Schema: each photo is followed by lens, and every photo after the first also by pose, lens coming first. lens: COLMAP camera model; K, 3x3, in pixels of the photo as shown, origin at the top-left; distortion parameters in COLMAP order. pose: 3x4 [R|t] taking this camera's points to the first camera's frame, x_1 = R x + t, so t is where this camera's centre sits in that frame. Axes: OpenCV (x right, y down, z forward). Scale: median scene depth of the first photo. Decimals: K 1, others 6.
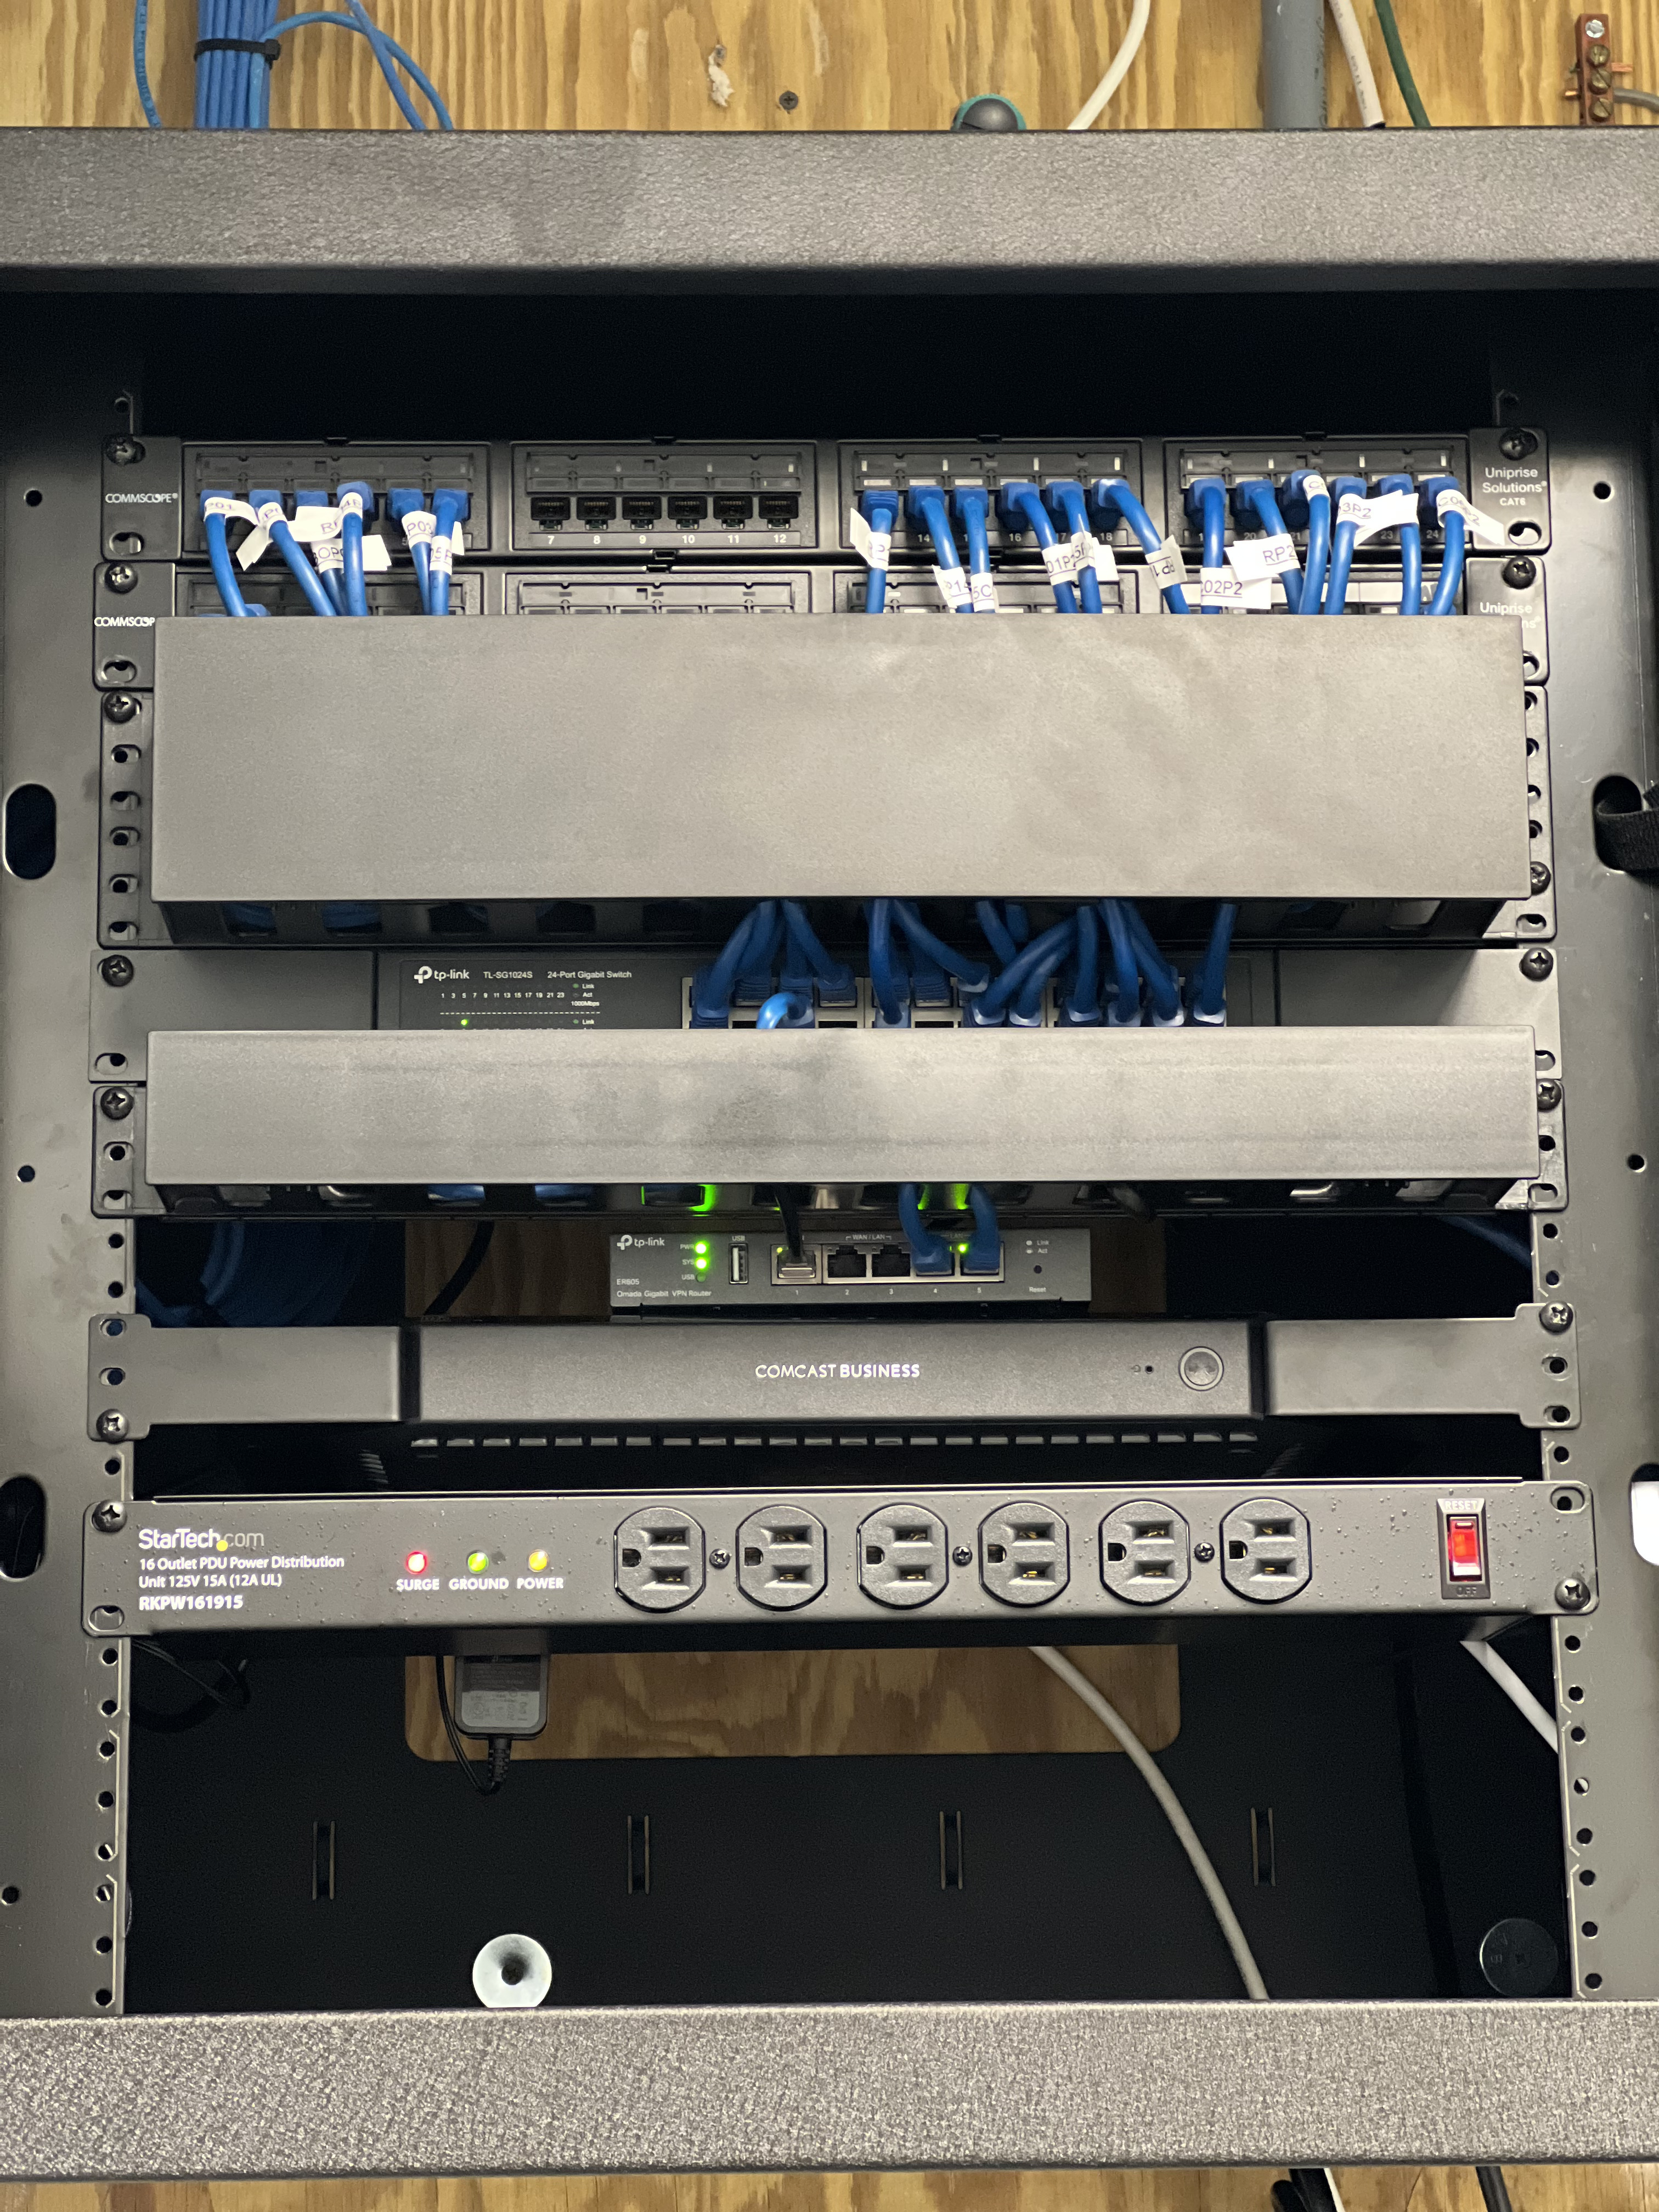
lens RADIAL K [[4729.7, 0, 812.8], [0, 4729.7, 1116.7], [0, 0, 1]] dist [0.089635, 0.000000]
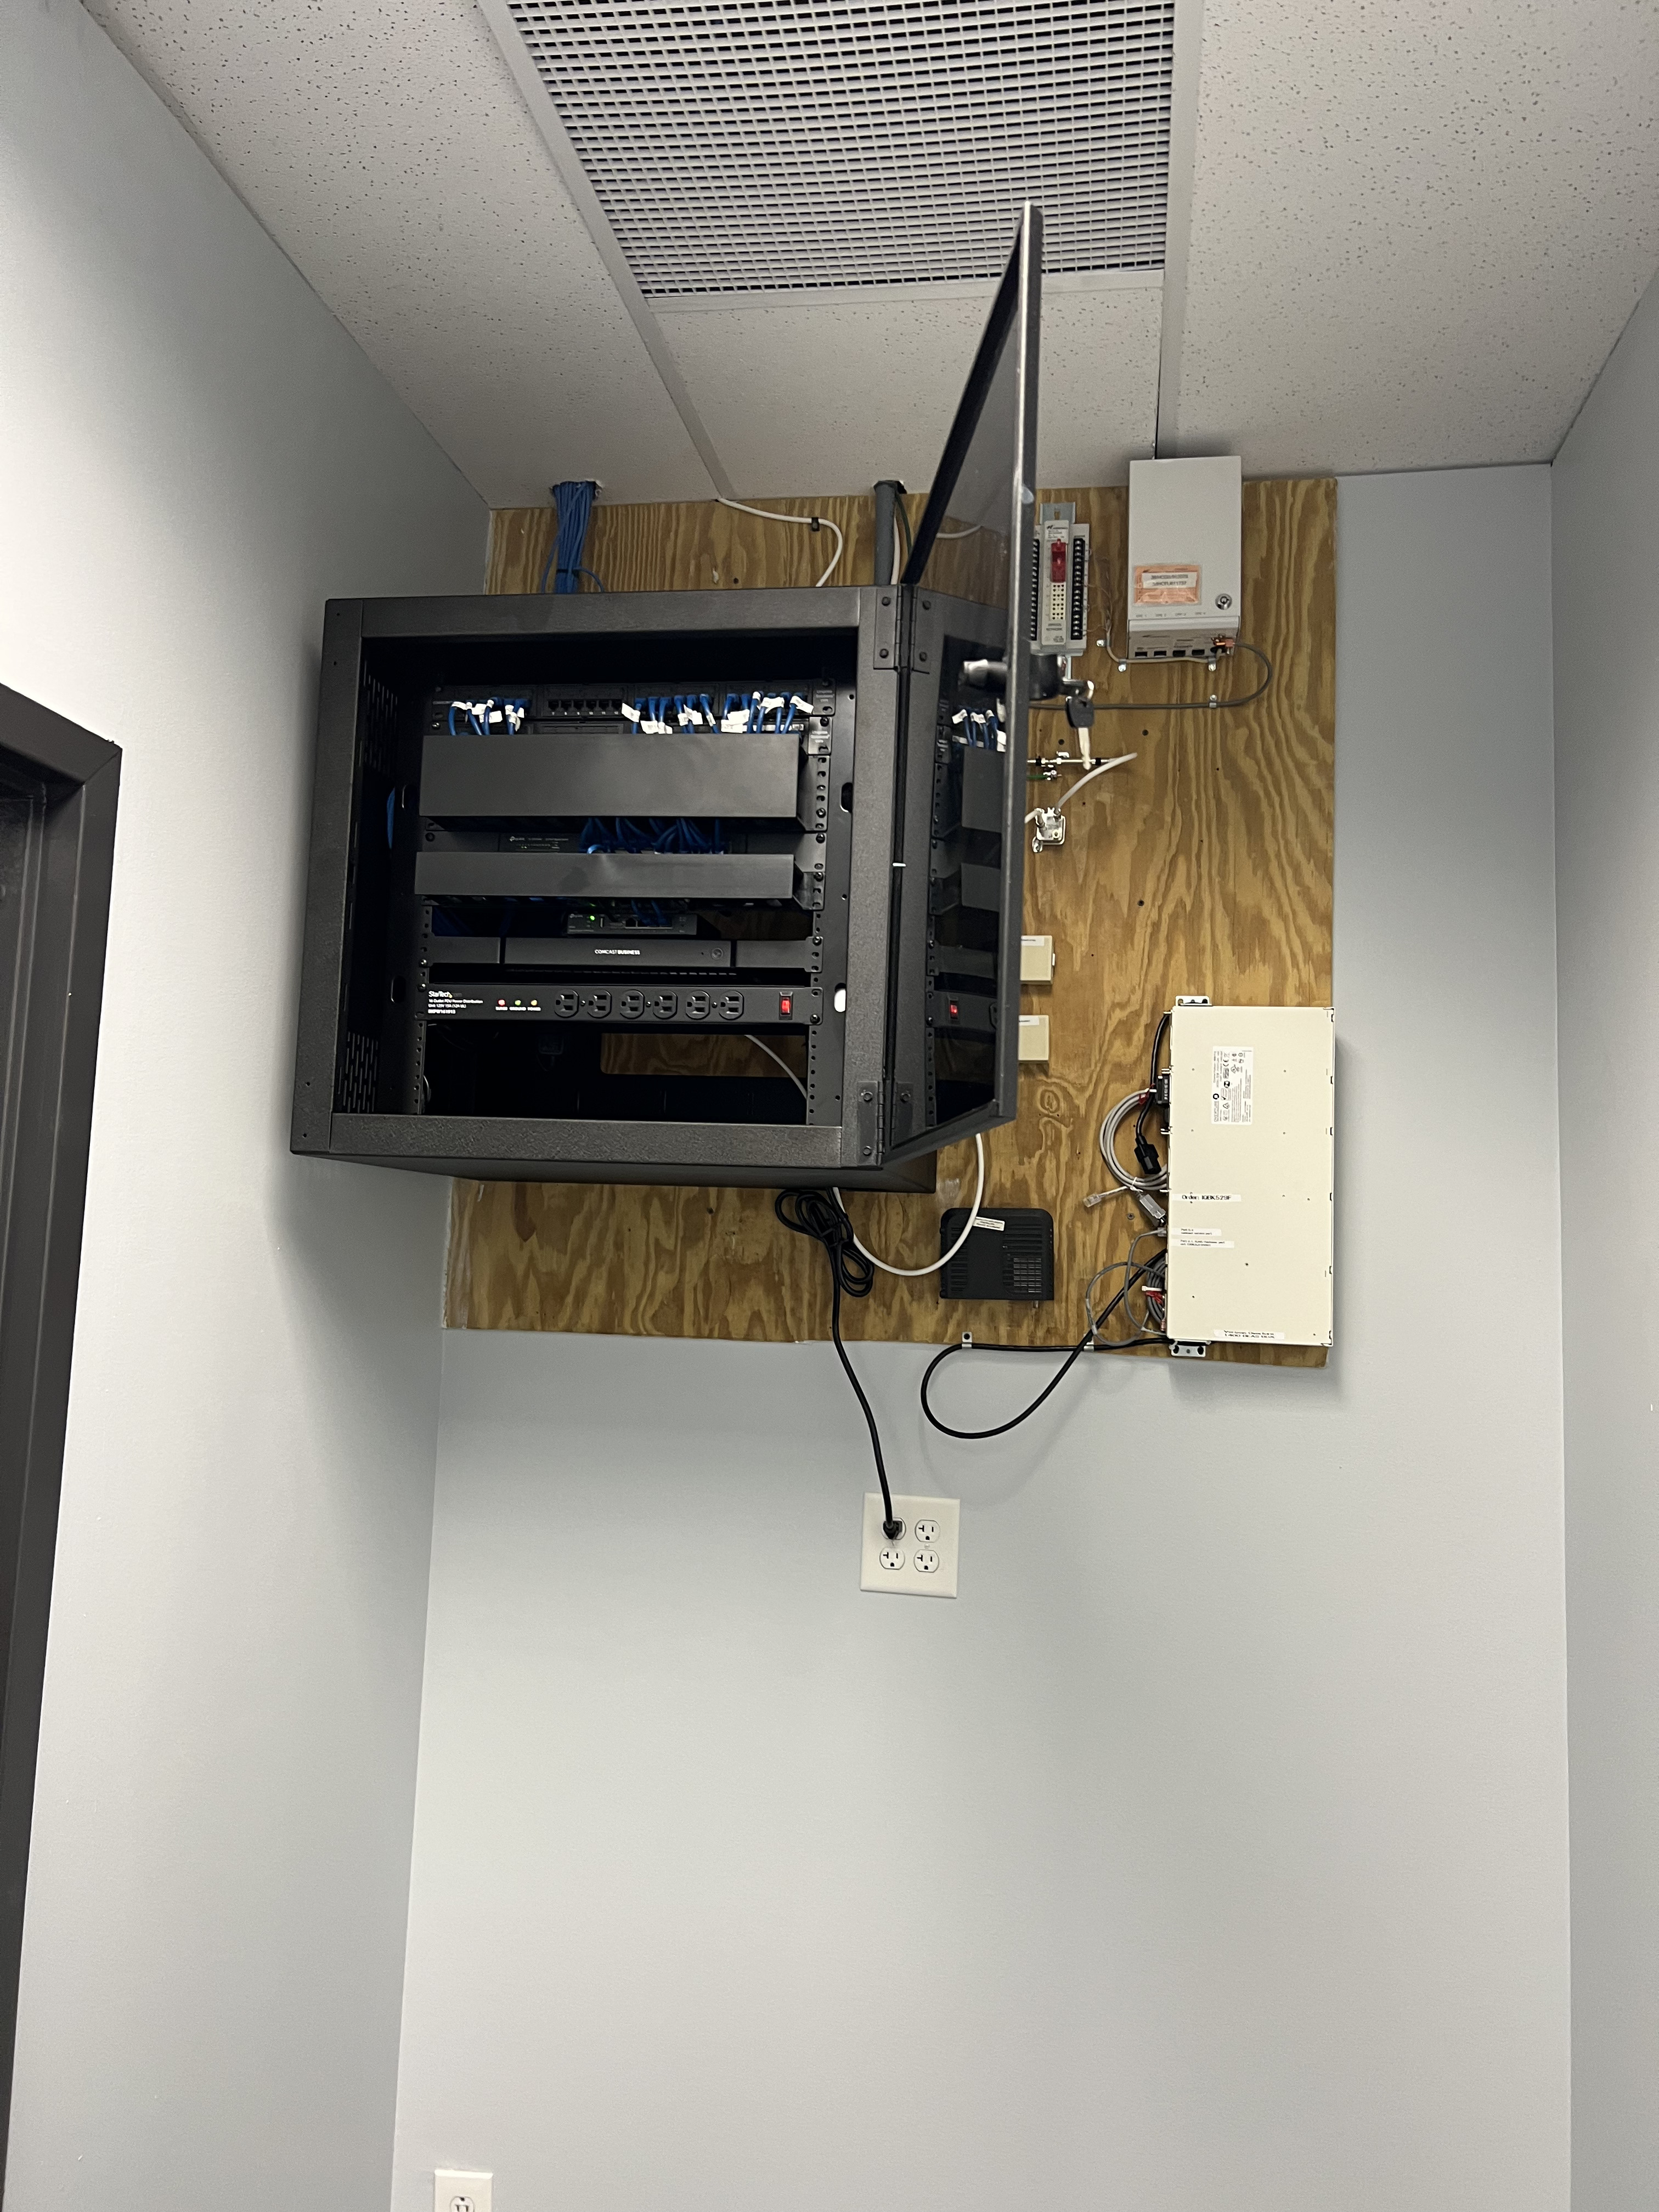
lens RADIAL K [[1582.3, 0, 858.8], [0, 1582.3, 1075.9], [0, 0, 1]] dist [0.060013, -0.078817]
pose [[0.983030, 0.031621, -0.180697, 0.399169], [-0.014448, 0.995317, 0.095578, 0.029943], [0.182873, -0.091346, 0.978884, -0.135975]]
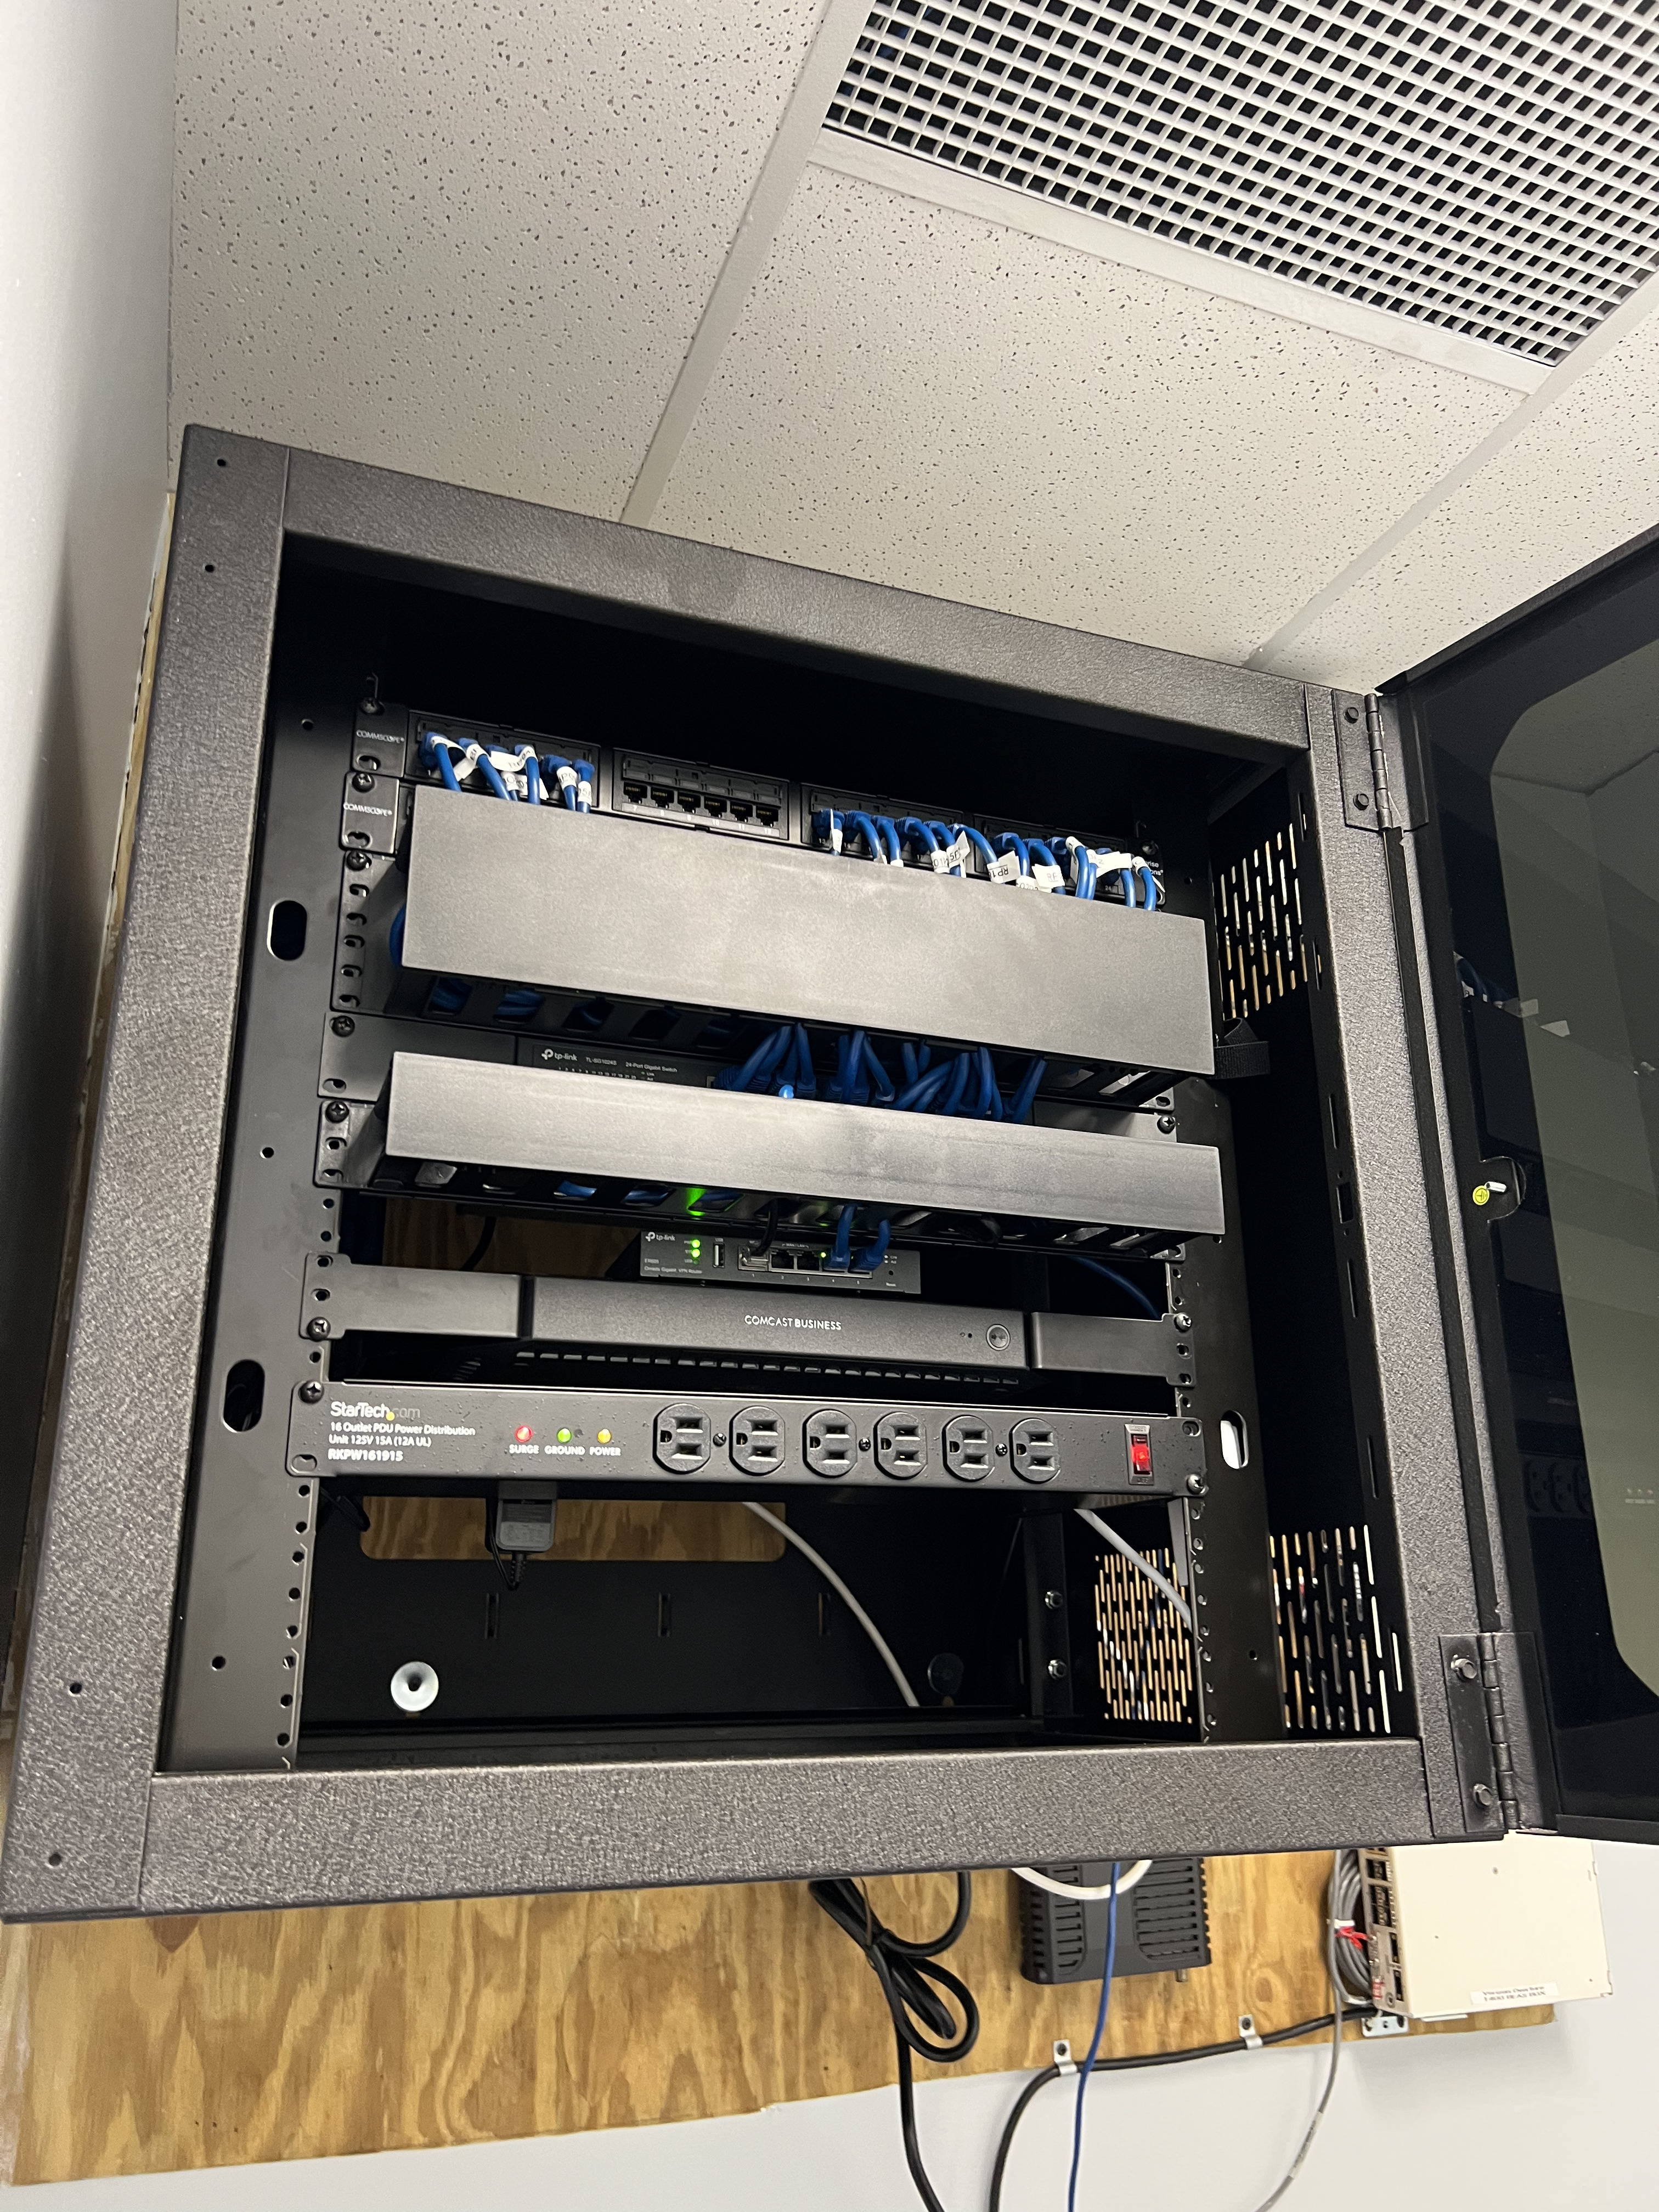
lens RADIAL K [[1677.0, 0, 834.9], [0, 1677.0, 1114.4], [0, 0, 1]] dist [0.029972, -0.039057]
pose [[0.944358, 0.106179, 0.311309, -0.164106], [-0.069119, 0.989391, -0.127780, 0.054756], [-0.321574, 0.099152, 0.941679, 0.455692]]
